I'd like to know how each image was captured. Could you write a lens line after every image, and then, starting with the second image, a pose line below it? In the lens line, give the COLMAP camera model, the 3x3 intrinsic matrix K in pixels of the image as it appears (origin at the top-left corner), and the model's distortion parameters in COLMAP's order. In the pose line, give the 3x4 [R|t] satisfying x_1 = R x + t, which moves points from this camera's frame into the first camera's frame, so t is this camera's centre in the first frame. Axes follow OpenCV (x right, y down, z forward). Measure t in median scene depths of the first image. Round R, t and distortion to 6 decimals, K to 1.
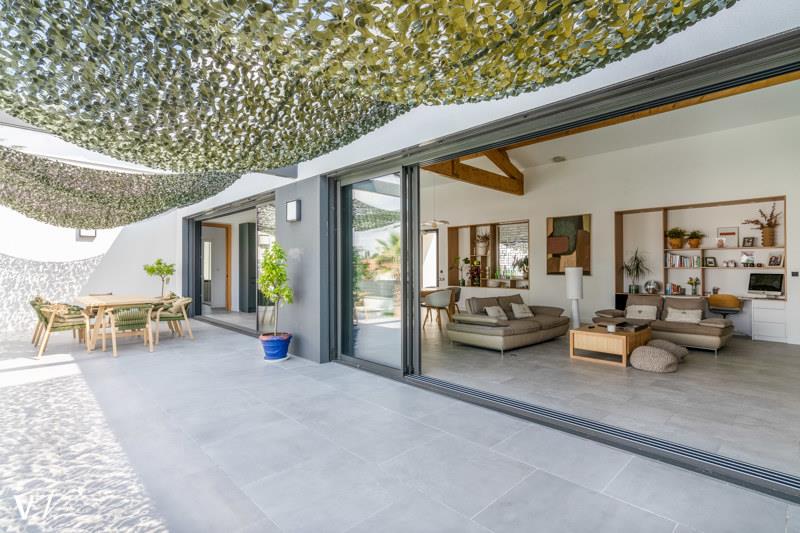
lens RADIAL K [[392.4, 0, 396.4], [0, 392.4, 267.2], [0, 0, 1]] dist [-0.000243, 0.000134]
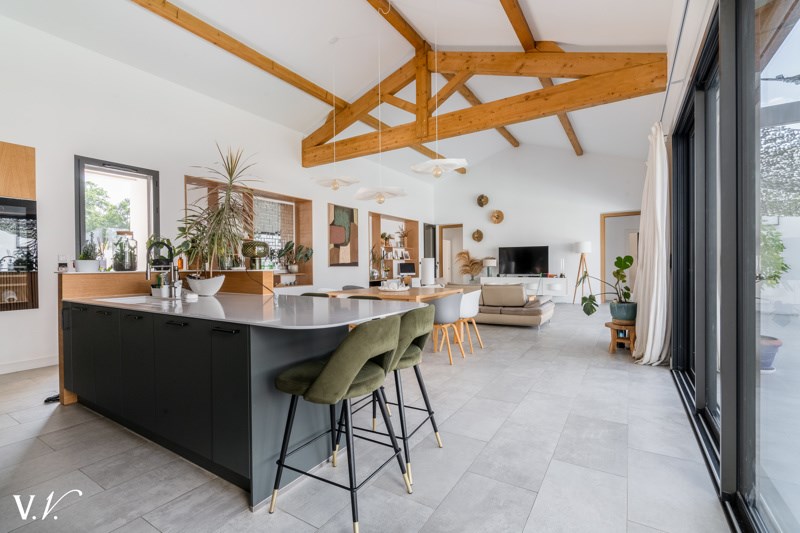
lens RADIAL K [[365.7, 0, 403.5], [0, 365.7, 266.0], [0, 0, 1]] dist [0.001921, 0.000583]
pose [[-0.240766, -0.007249, 0.970556, -0.486828], [0.010182, 0.999898, 0.009994, 0.011327], [-0.970530, 0.012288, -0.240668, 1.070885]]
